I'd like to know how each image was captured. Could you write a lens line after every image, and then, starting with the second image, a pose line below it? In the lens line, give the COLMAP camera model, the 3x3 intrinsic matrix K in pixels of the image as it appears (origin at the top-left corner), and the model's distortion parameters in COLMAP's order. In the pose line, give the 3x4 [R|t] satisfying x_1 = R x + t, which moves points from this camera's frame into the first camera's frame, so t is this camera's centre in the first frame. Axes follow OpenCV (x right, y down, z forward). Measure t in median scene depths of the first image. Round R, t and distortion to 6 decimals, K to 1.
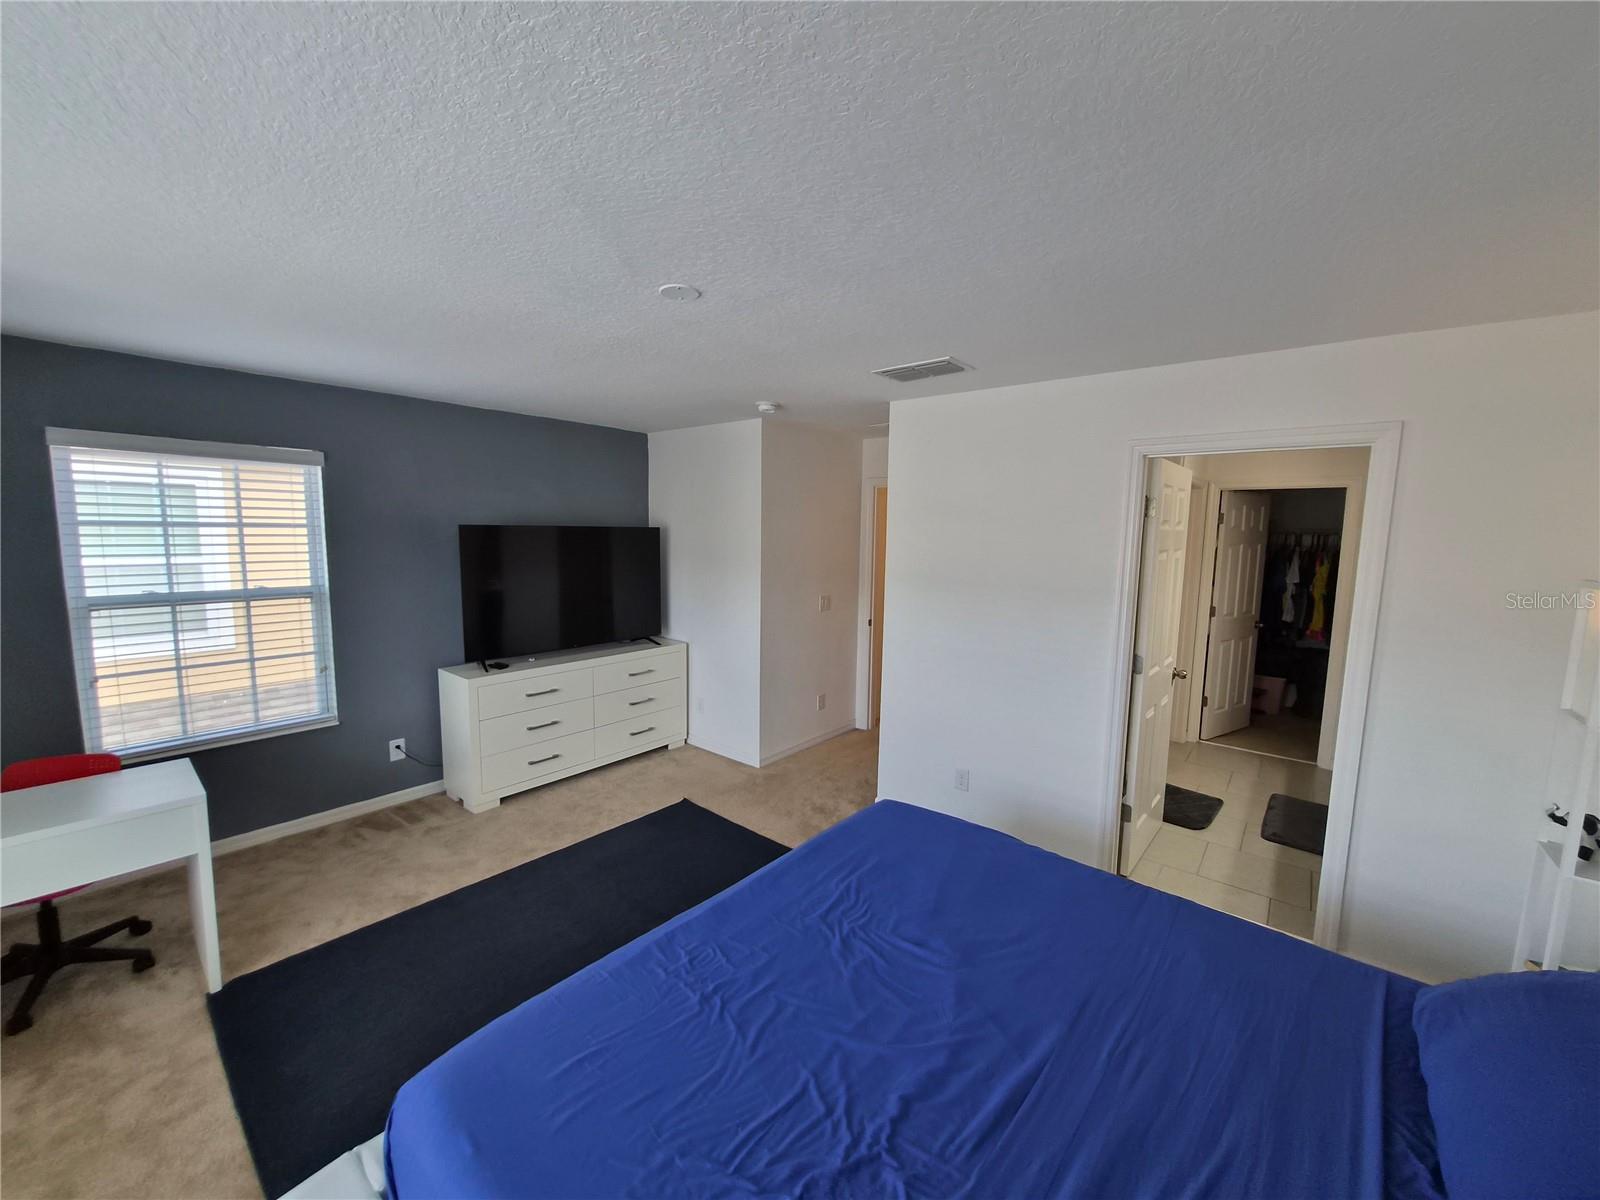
lens RADIAL K [[628.0, 0, 795.0], [0, 628.0, 603.4], [0, 0, 1]] dist [-0.002241, 0.000535]
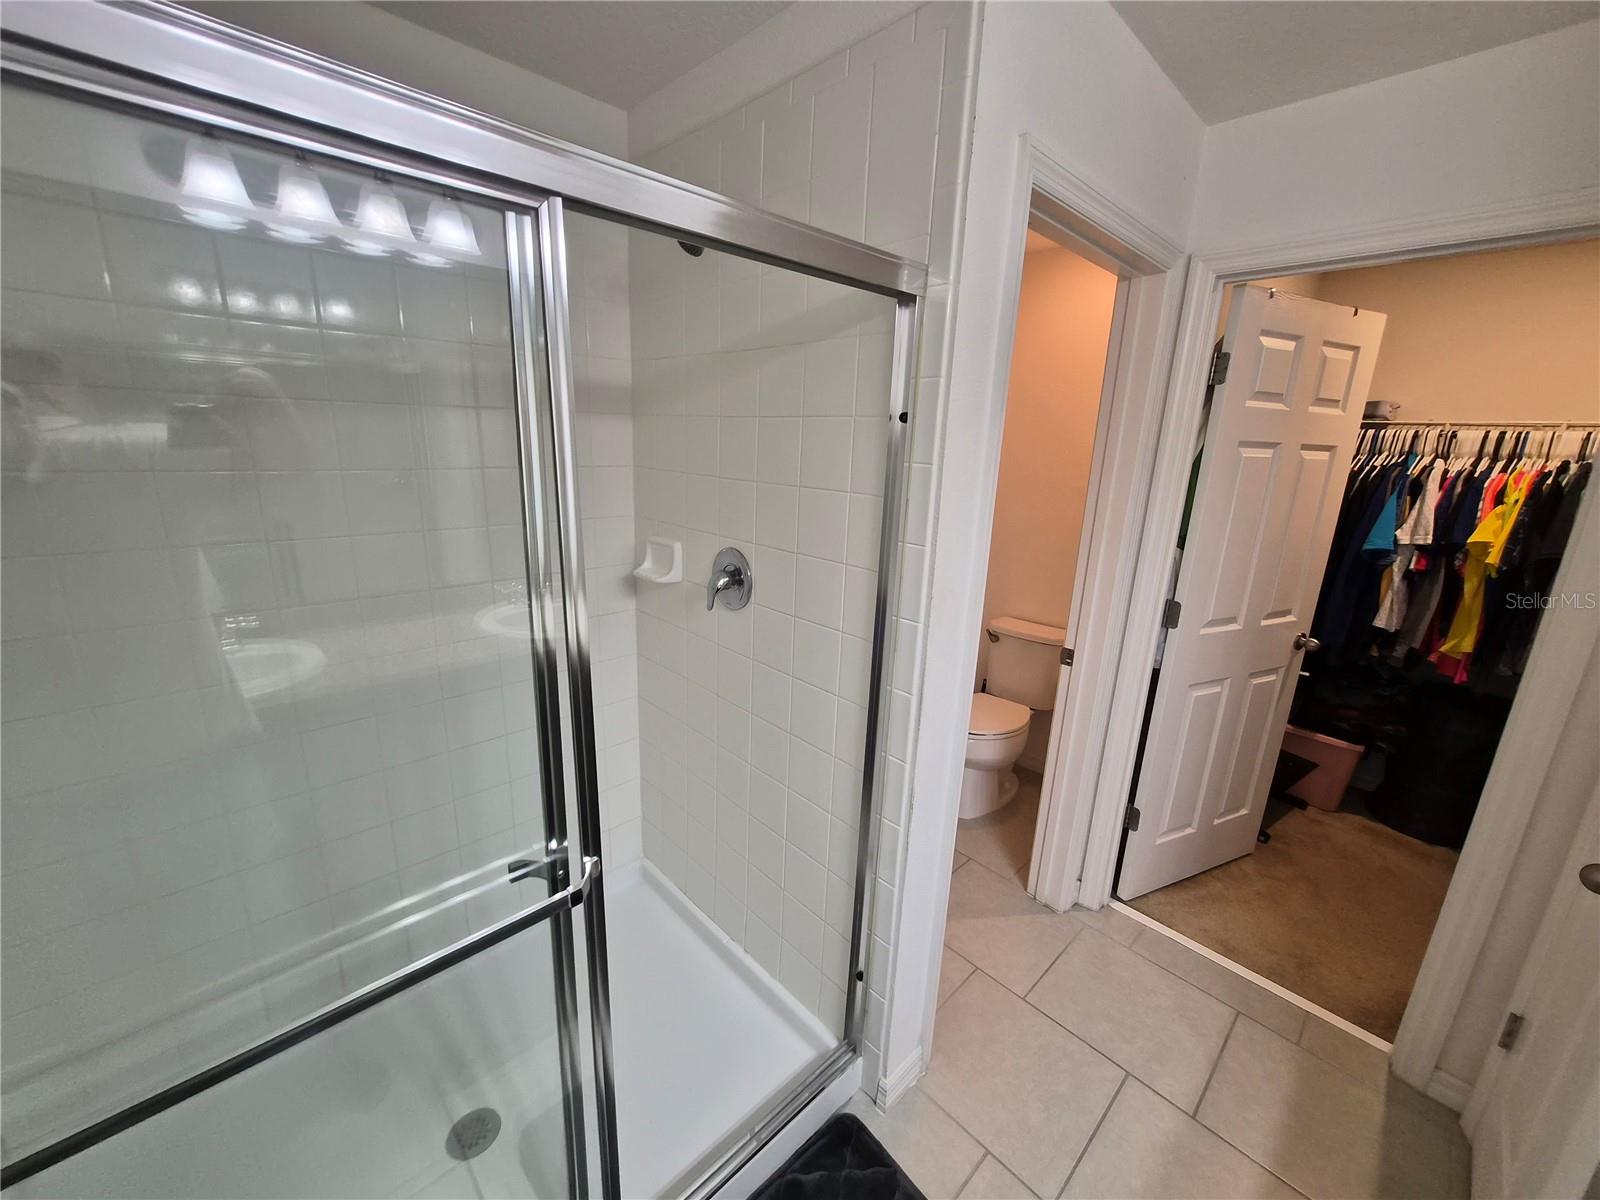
lens RADIAL K [[628.0, 0, 793.1], [0, 628.0, 607.1], [0, 0, 1]] dist [-0.002241, 0.000535]
pose [[0.991663, 0.055237, -0.116415, 0.416860], [-0.038261, 0.988937, 0.143317, -0.034874], [0.123043, -0.137668, 0.982806, 0.509986]]
